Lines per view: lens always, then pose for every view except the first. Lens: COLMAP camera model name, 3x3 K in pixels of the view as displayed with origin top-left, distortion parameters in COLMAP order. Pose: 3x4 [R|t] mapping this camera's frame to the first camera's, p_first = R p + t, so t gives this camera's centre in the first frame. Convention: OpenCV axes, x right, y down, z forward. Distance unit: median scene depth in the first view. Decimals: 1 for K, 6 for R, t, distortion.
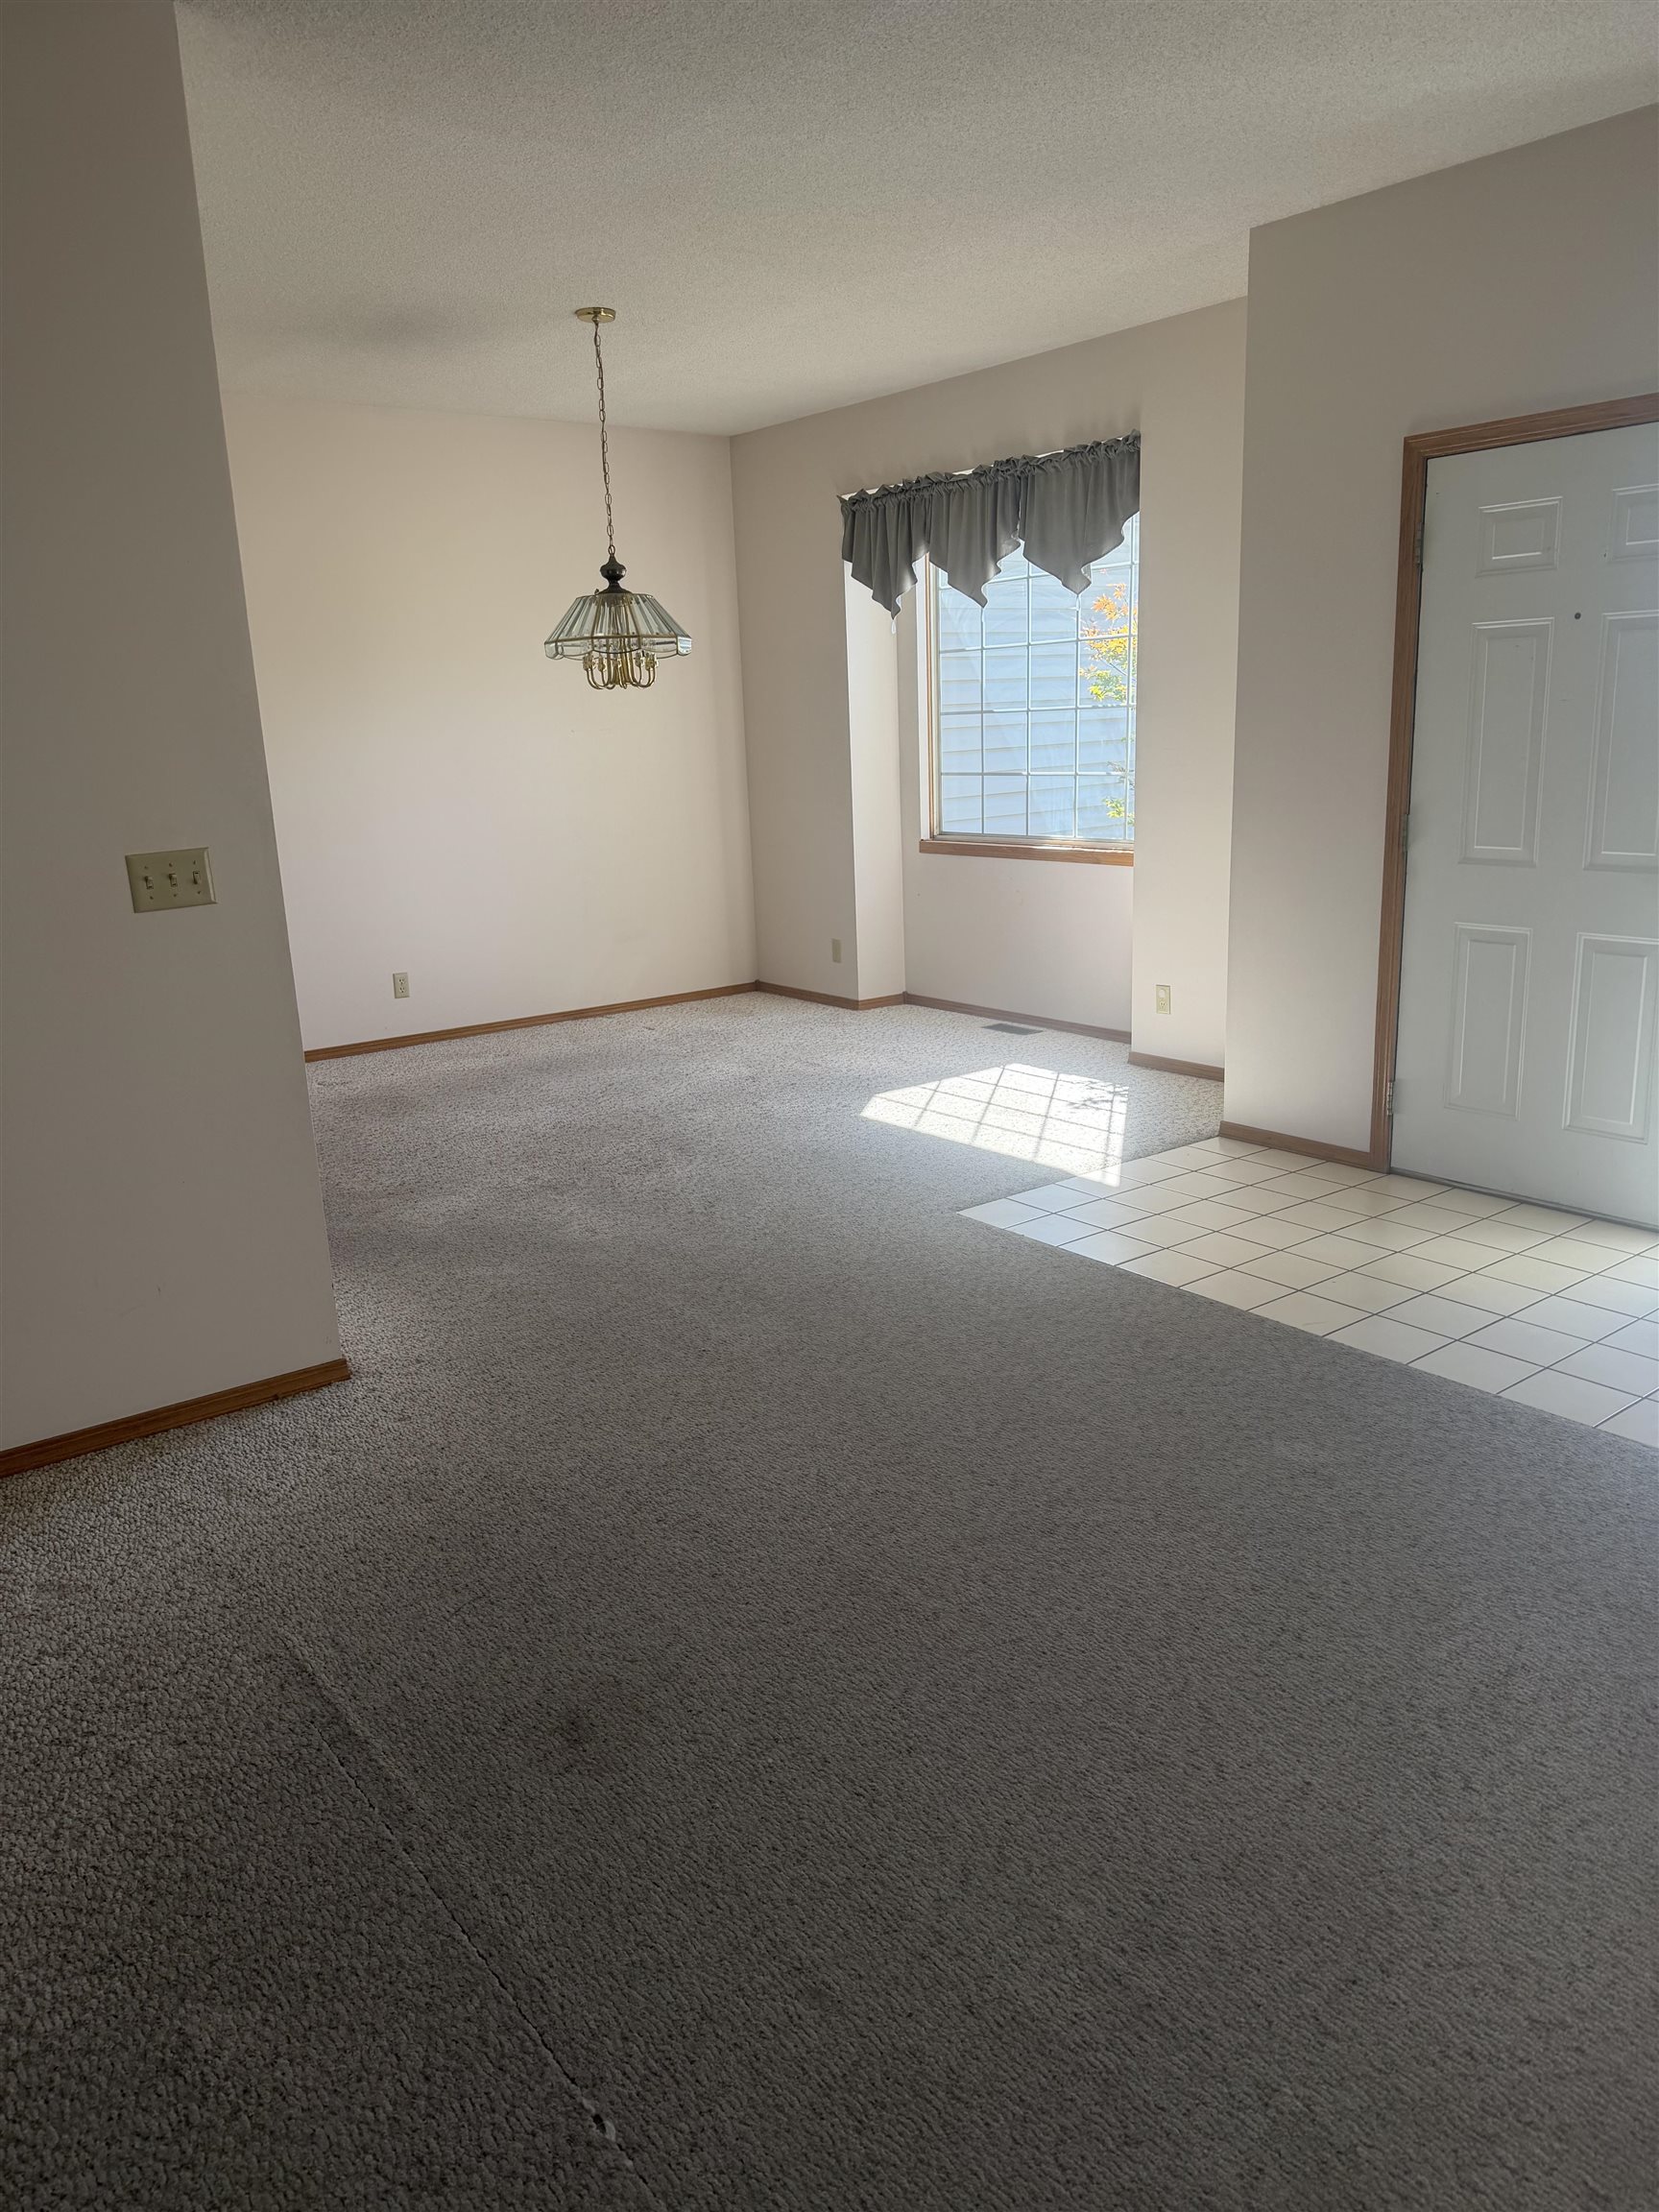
lens RADIAL K [[1547.1, 0, 821.2], [0, 1547.1, 1116.8], [0, 0, 1]] dist [0.141055, -0.221535]
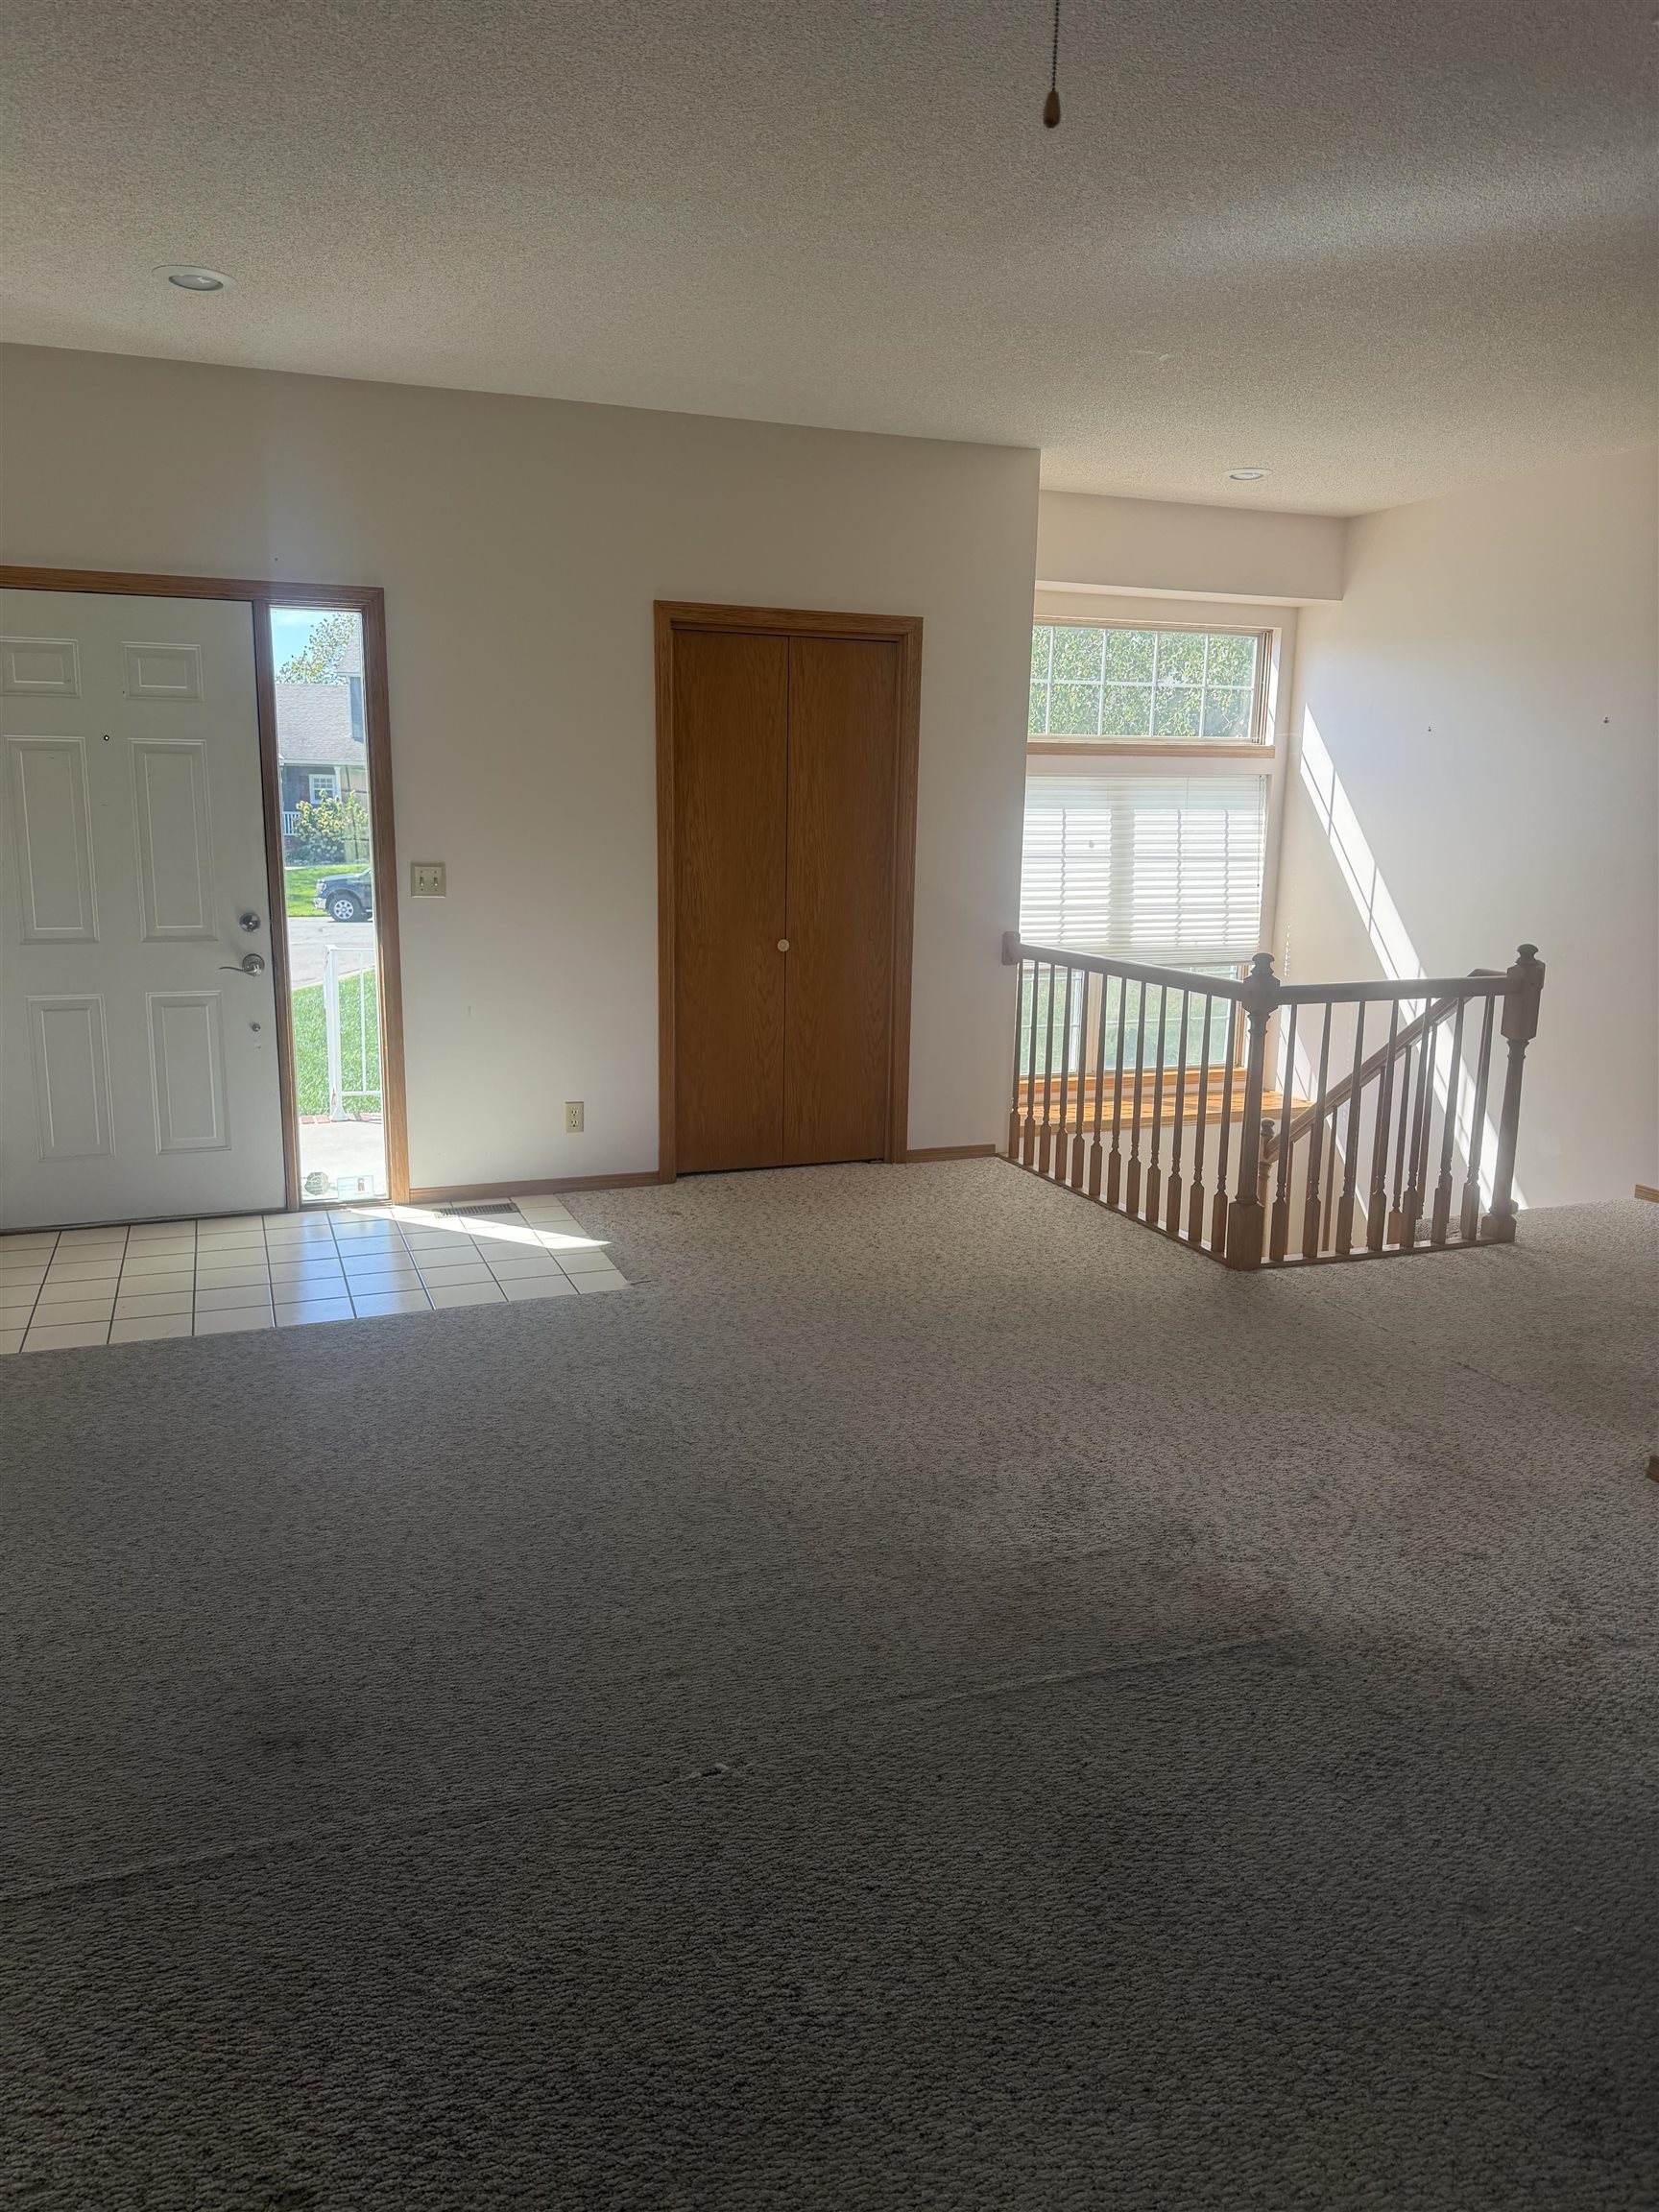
lens RADIAL K [[1547.1, 0, 821.2], [0, 1547.1, 1116.8], [0, 0, 1]] dist [0.141055, -0.221535]
pose [[0.301976, -0.157601, 0.940198, -0.545160], [0.220827, 0.970980, 0.091835, -0.020157], [-0.927387, 0.179889, 0.328015, 0.132609]]
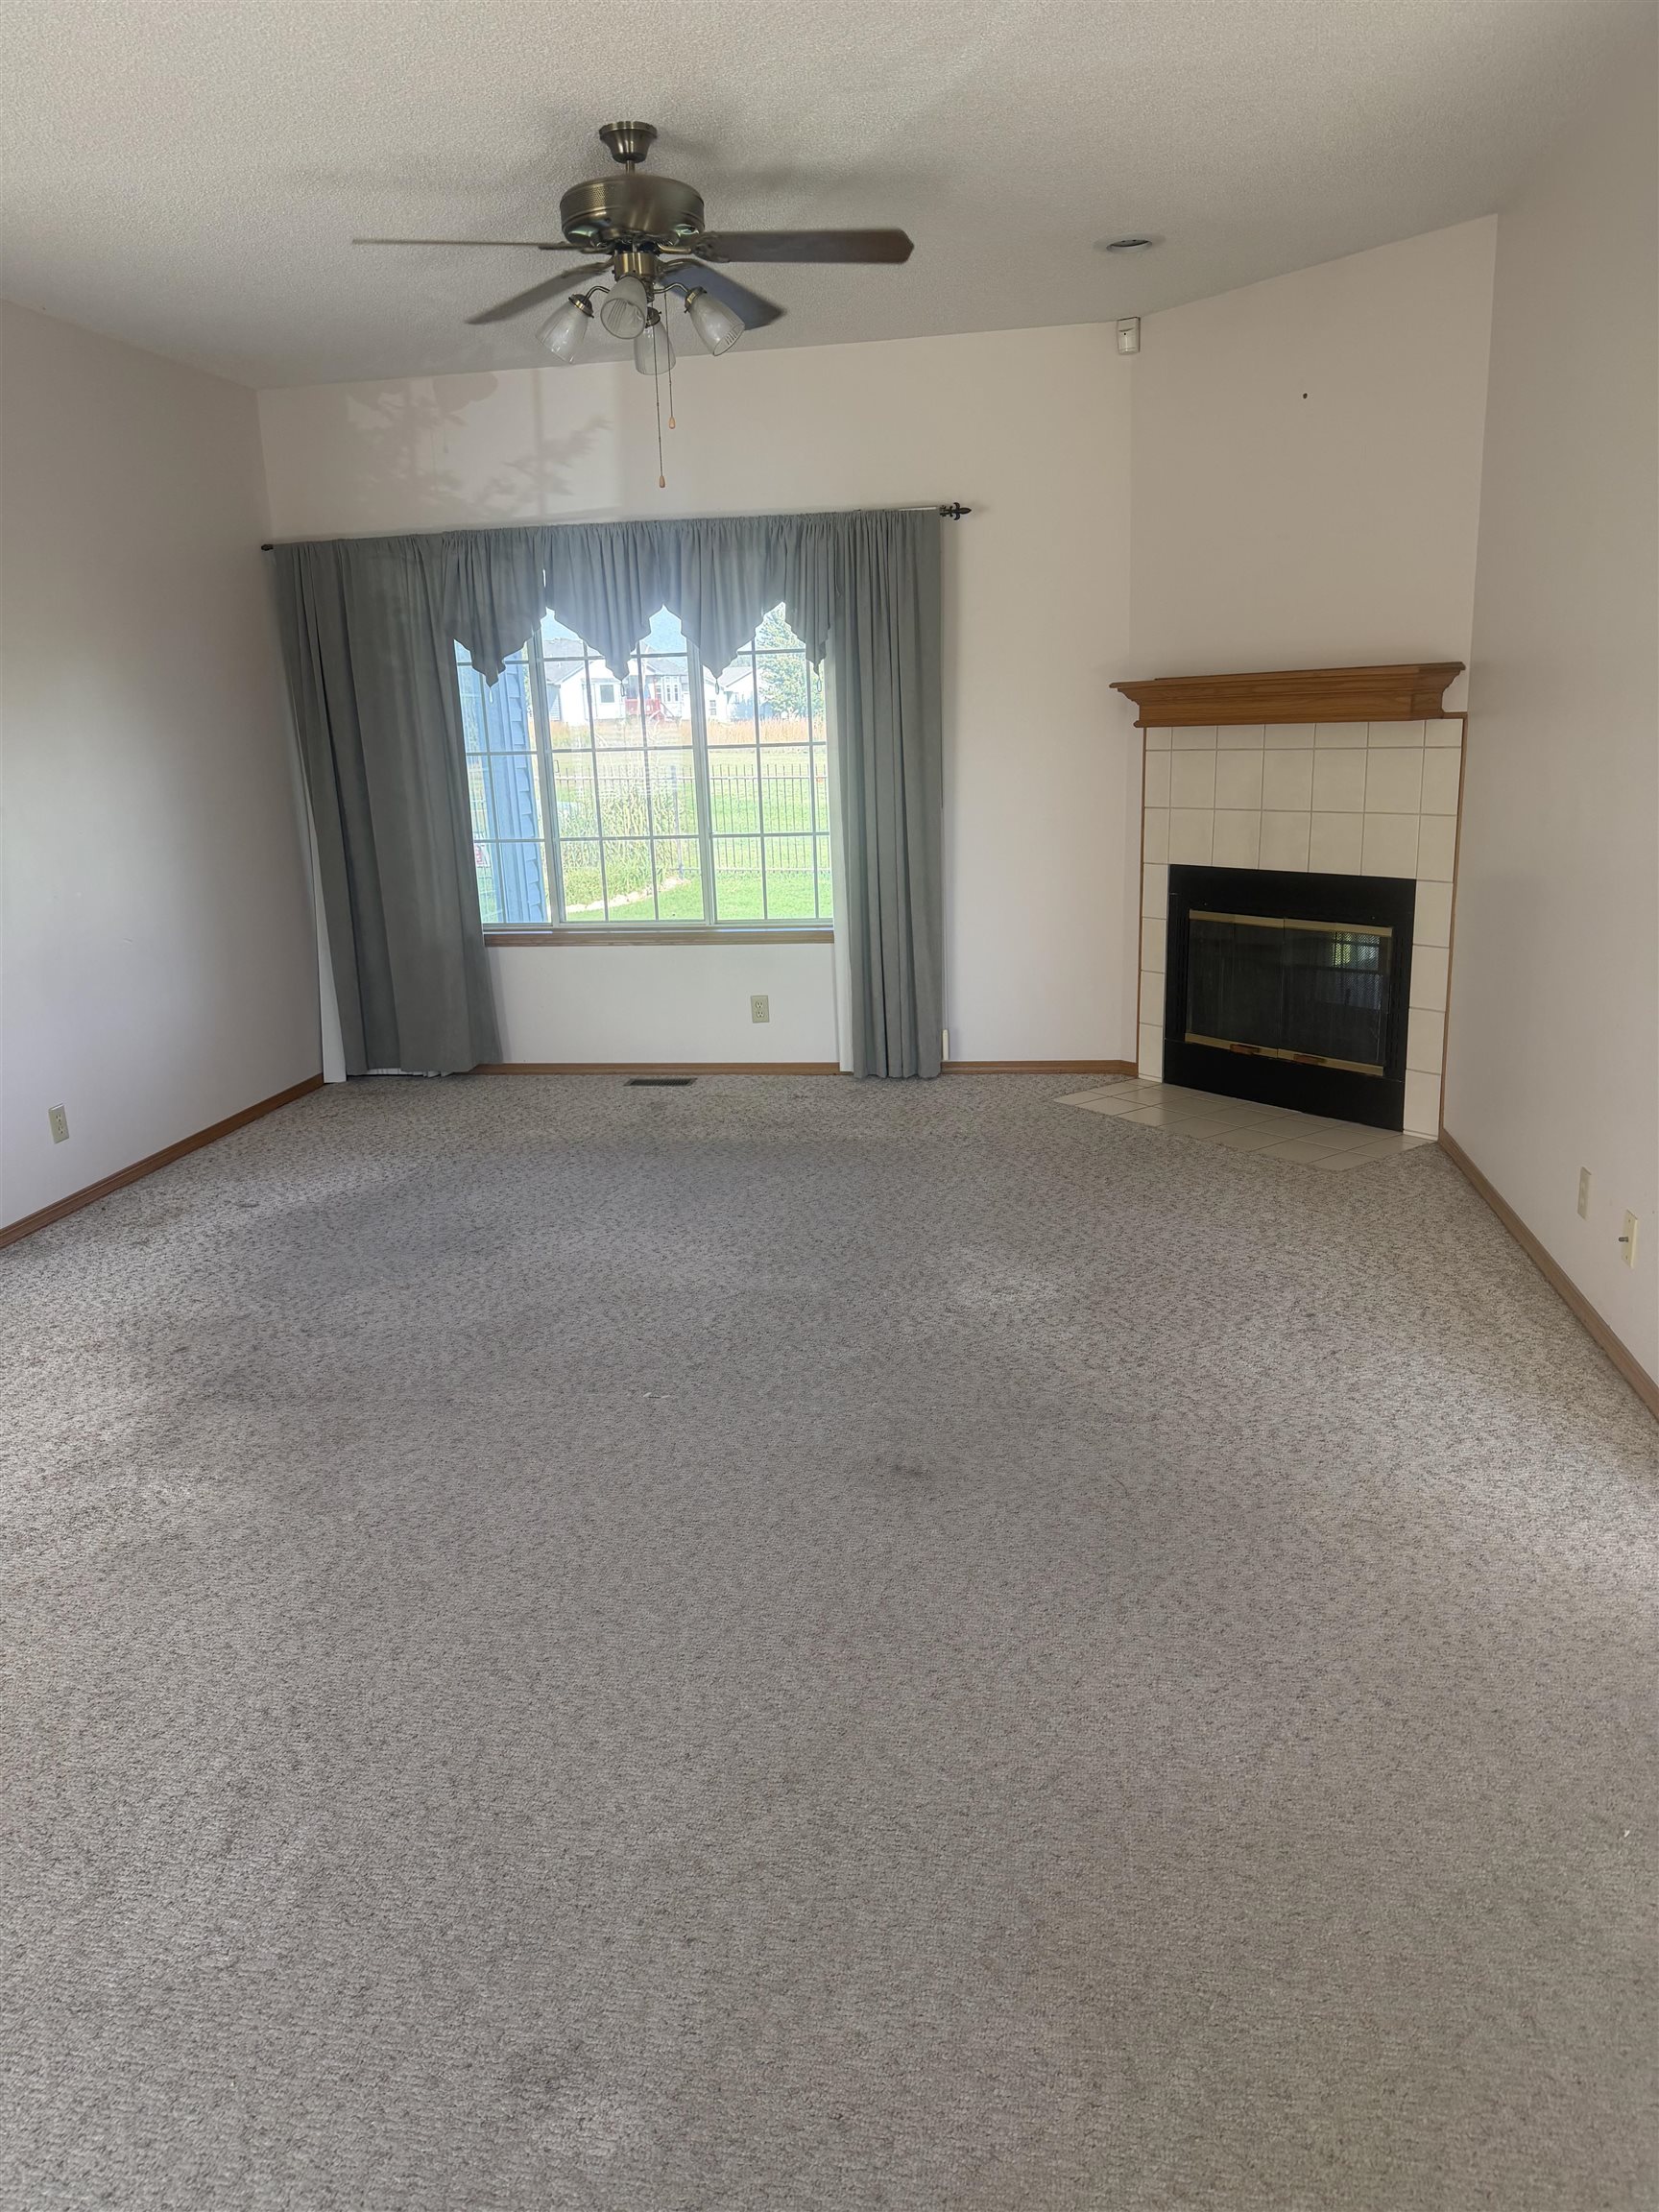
lens RADIAL K [[1547.1, 0, 821.2], [0, 1547.1, 1116.8], [0, 0, 1]] dist [0.141055, -0.221535]
pose [[-0.732015, 0.214401, -0.646674, 0.390179], [-0.118330, 0.894754, 0.430596, -0.256855], [0.670934, 0.391723, -0.629604, 0.933083]]
